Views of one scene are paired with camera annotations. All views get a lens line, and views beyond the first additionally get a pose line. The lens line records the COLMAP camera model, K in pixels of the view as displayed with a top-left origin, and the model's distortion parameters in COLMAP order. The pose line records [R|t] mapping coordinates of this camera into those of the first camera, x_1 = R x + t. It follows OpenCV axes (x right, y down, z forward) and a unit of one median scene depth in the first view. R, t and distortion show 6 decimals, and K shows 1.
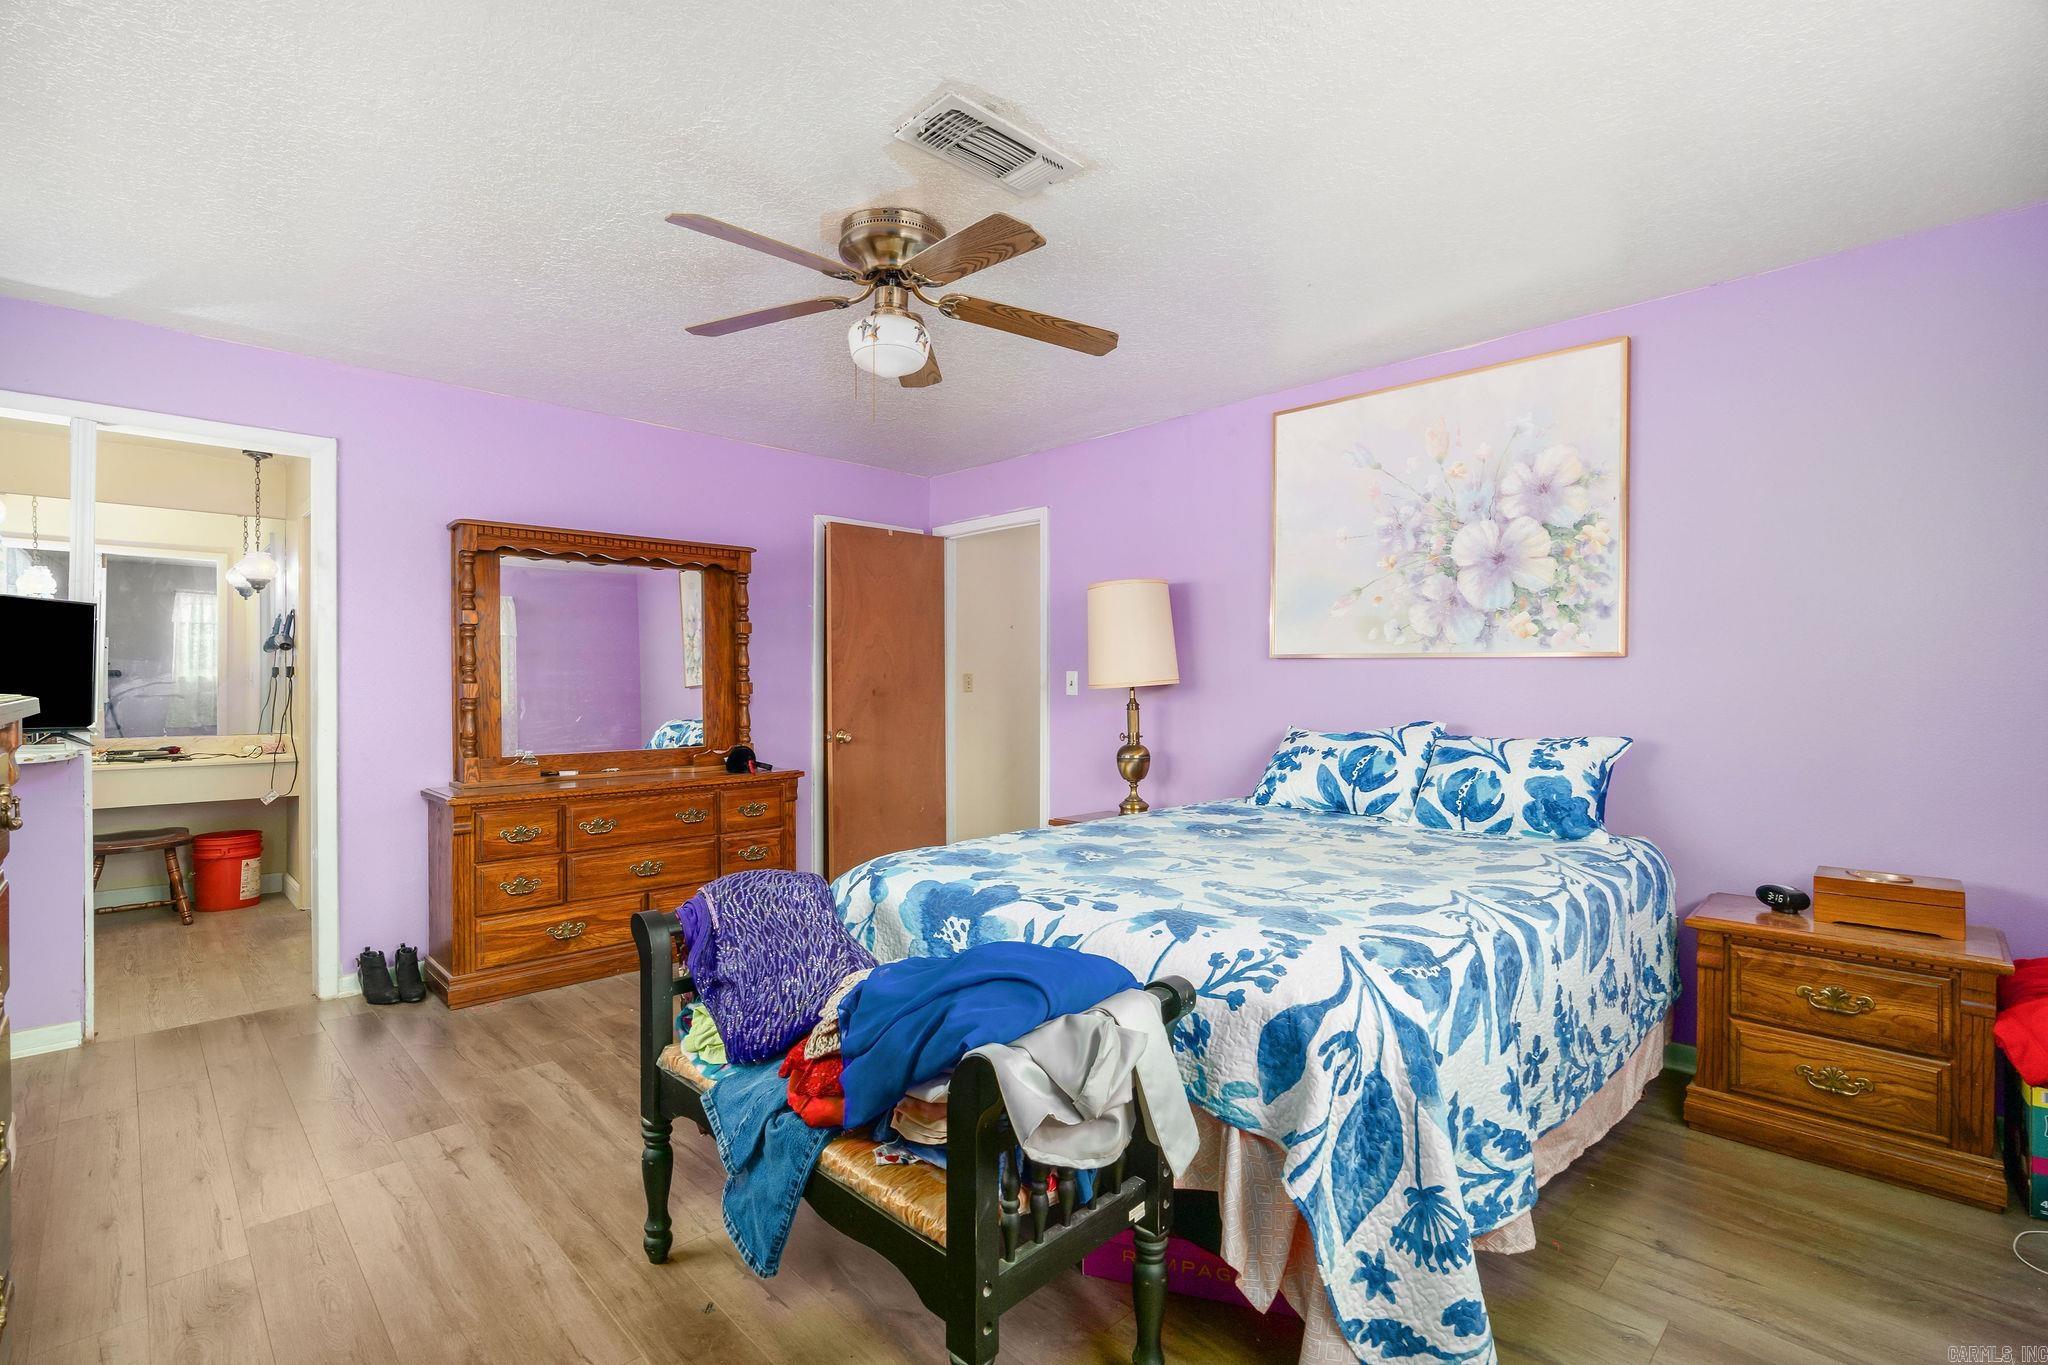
lens RADIAL K [[944.1, 0, 1023.2], [0, 944.1, 680.3], [0, 0, 1]] dist [-0.007467, 0.000400]
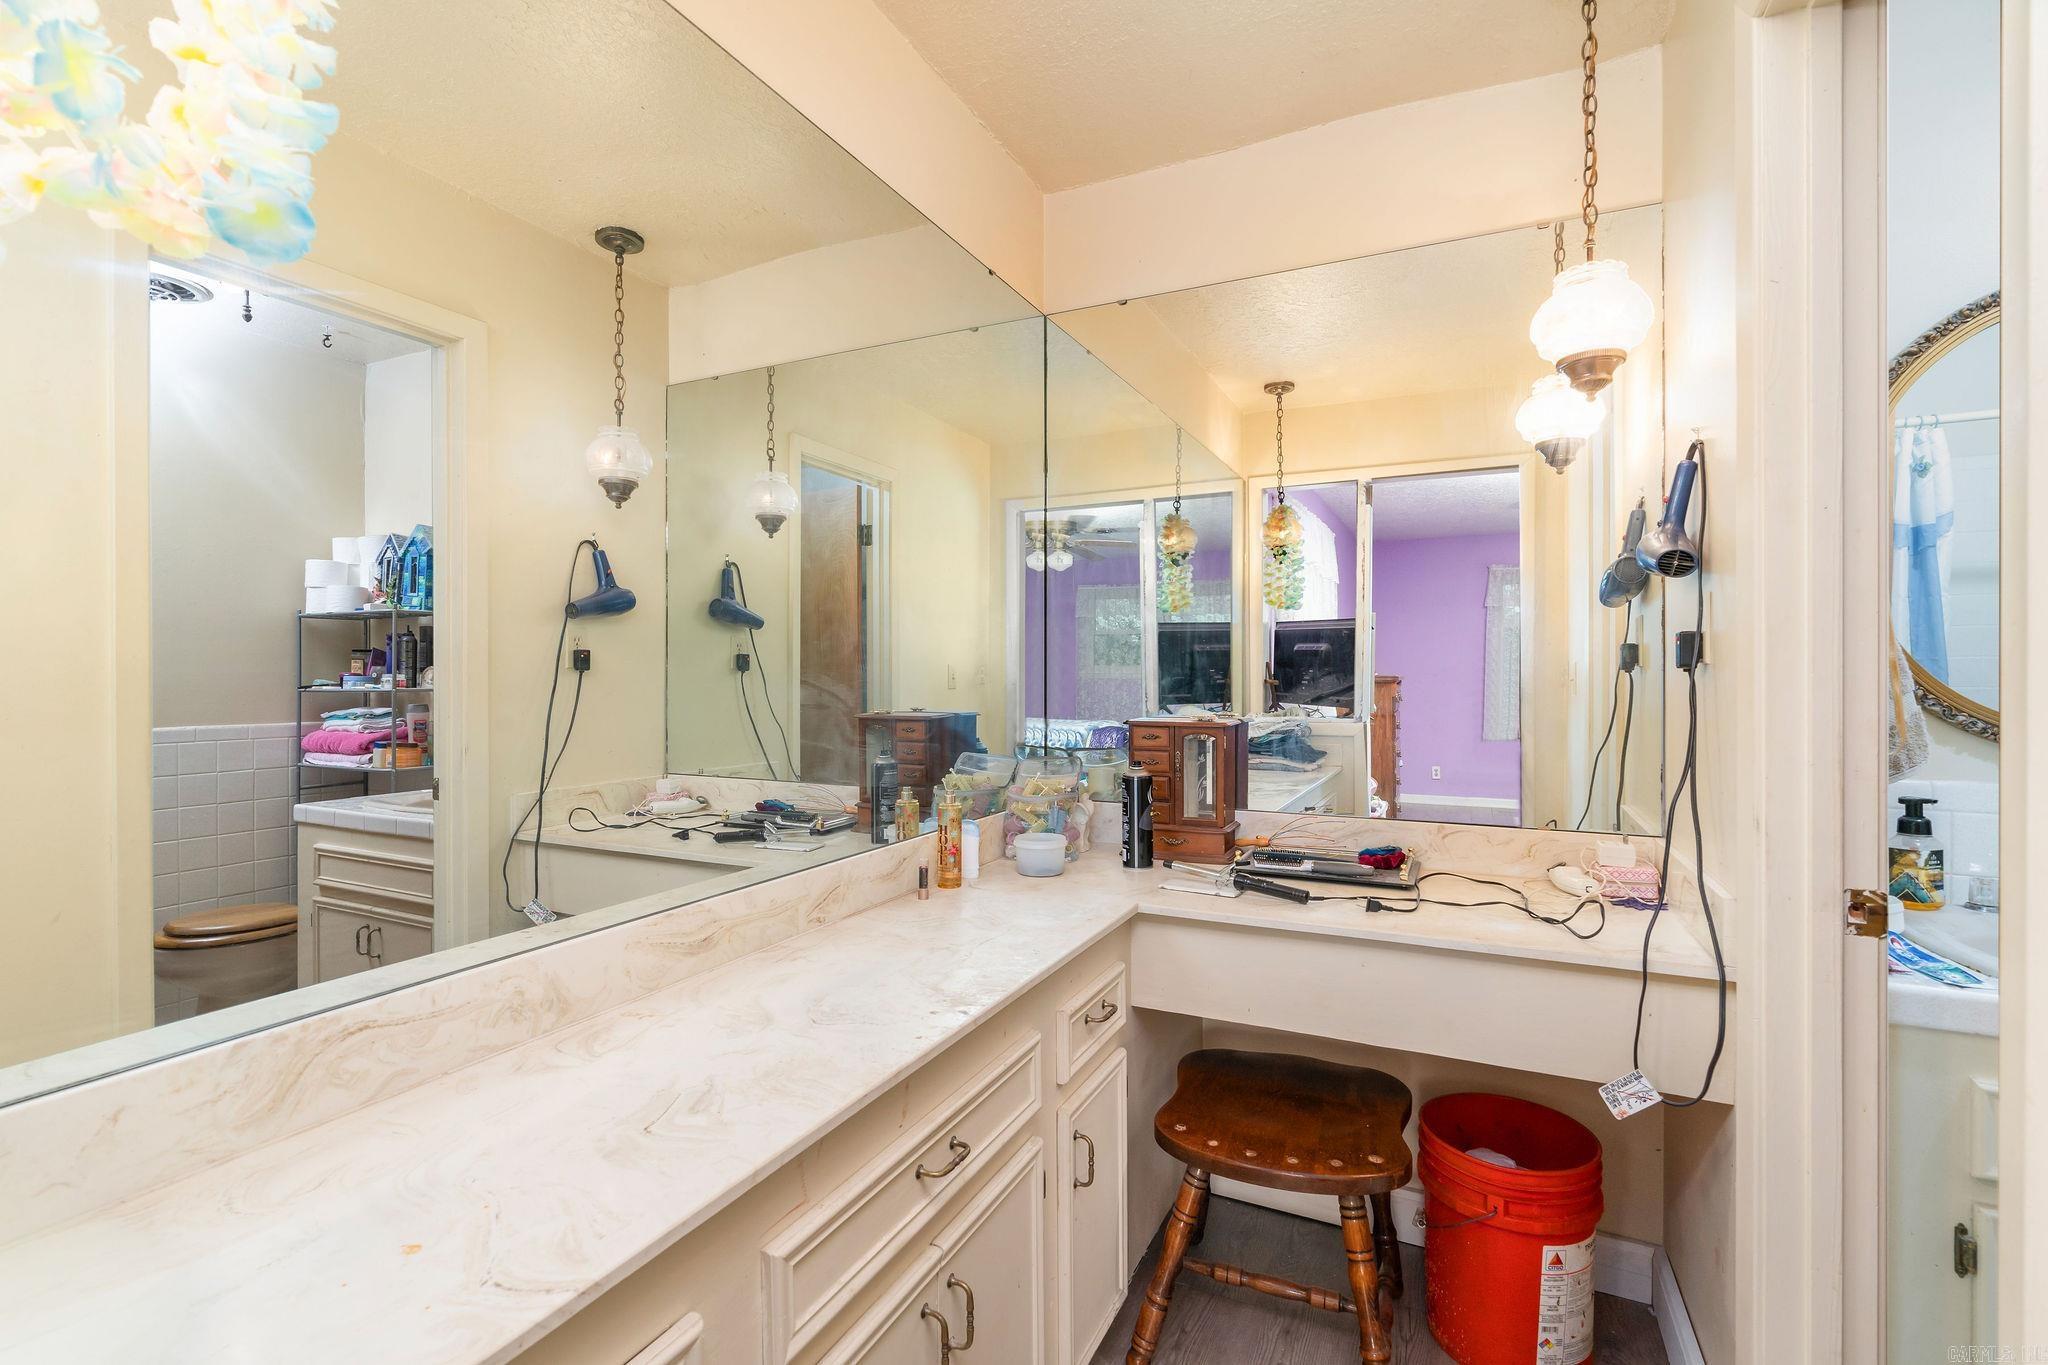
lens RADIAL K [[944.1, 0, 1020.1], [0, 944.1, 675.4], [0, 0, 1]] dist [-0.007467, 0.000400]
pose [[0.329263, 0.000188, -0.944238, -0.569633], [-0.003675, 0.999993, -0.001083, 0.000543], [0.944231, 0.003826, 0.329261, 0.701884]]
